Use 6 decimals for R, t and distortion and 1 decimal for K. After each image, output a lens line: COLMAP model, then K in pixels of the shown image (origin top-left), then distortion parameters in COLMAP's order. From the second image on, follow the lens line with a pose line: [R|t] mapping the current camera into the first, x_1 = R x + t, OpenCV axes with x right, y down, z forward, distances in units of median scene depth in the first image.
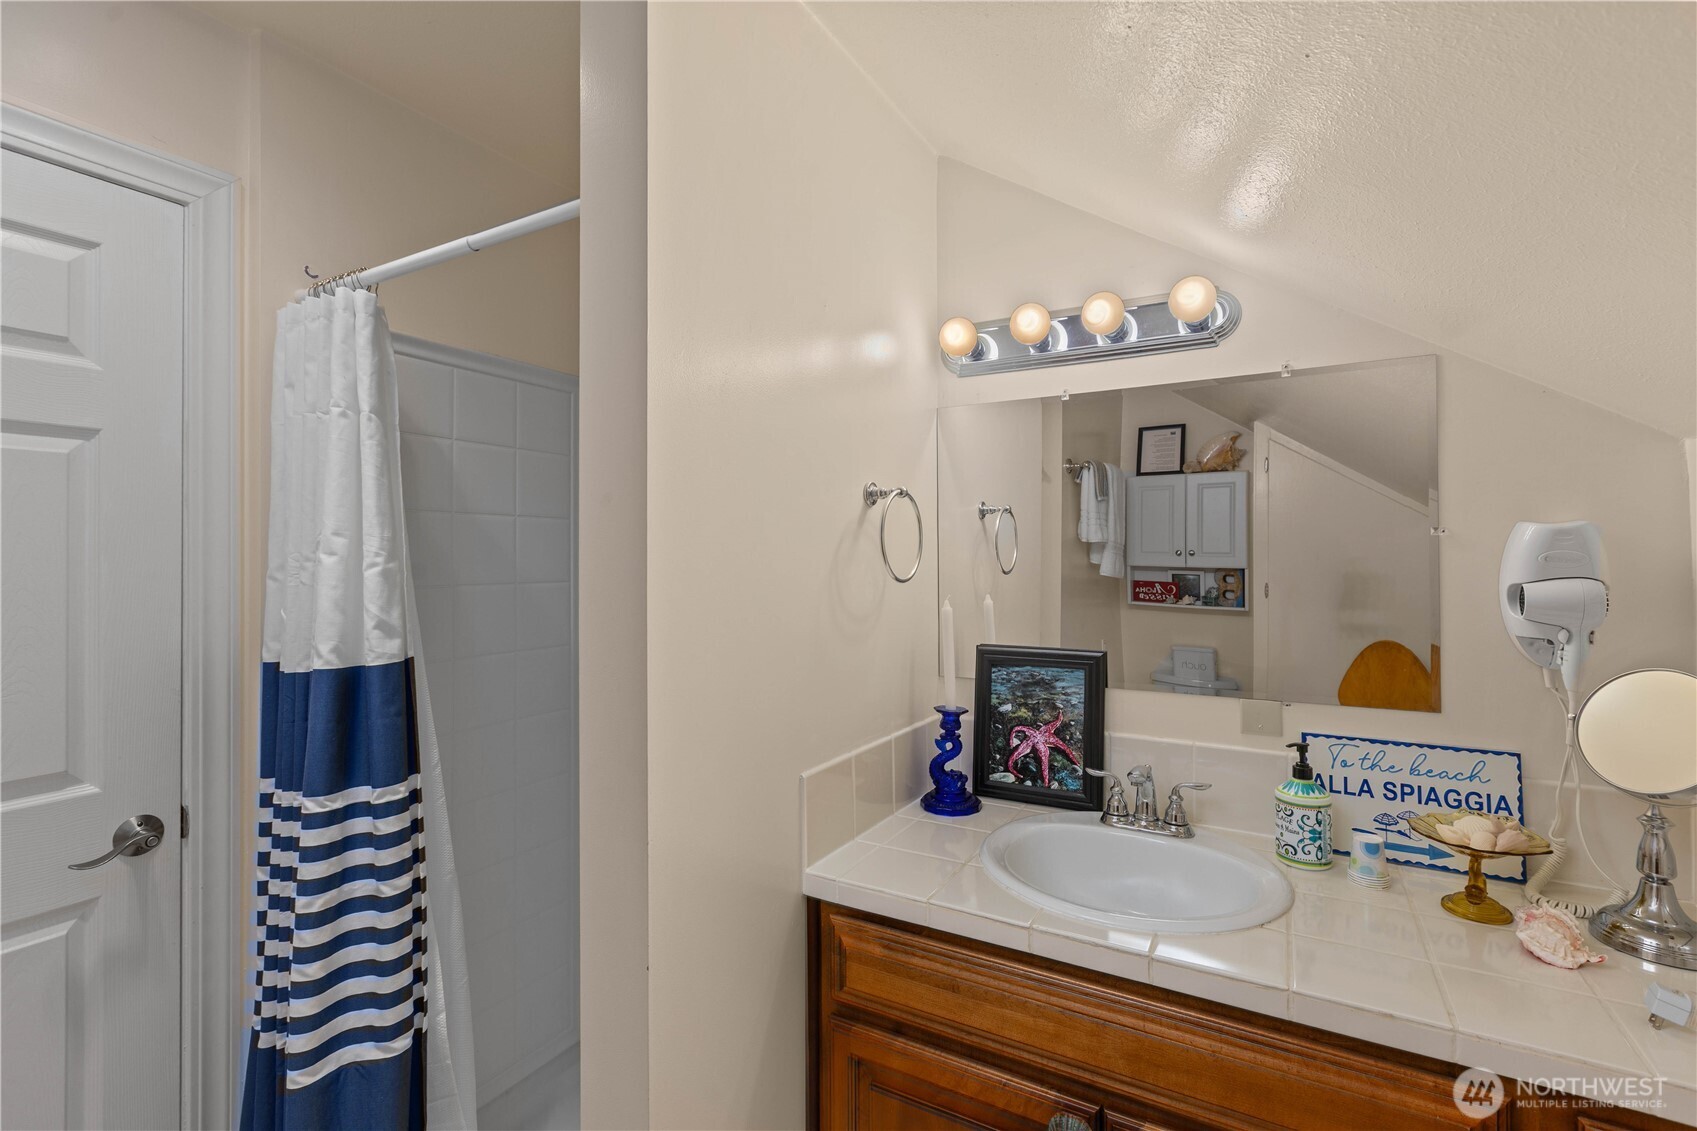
lens RADIAL K [[765.6, 0, 848.2], [0, 765.6, 553.8], [0, 0, 1]] dist [0.000154, -0.000897]
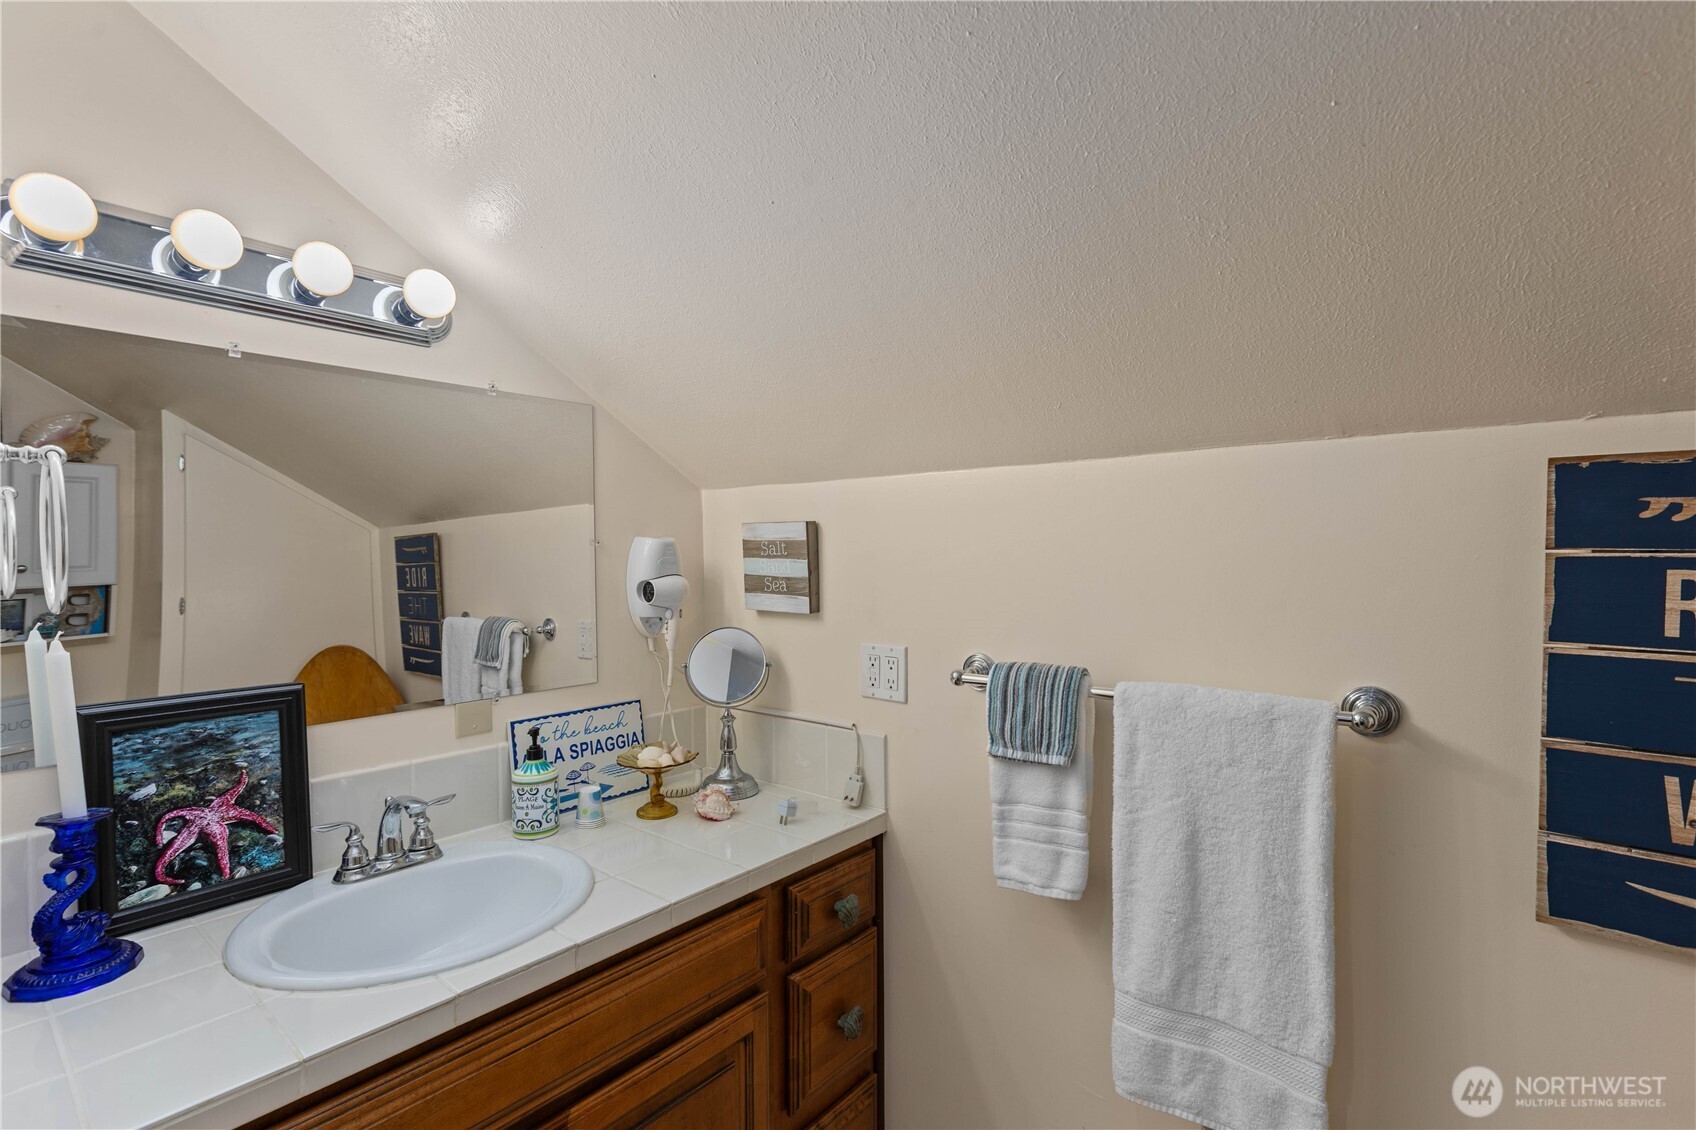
lens RADIAL K [[765.2, 0, 845.4], [0, 765.2, 571.0], [0, 0, 1]] dist [0.000154, -0.000897]
pose [[0.185197, -0.017733, 0.982541, -0.350843], [0.006552, 0.999837, 0.016810, -0.000084], [-0.982680, 0.003324, 0.185283, 0.281579]]
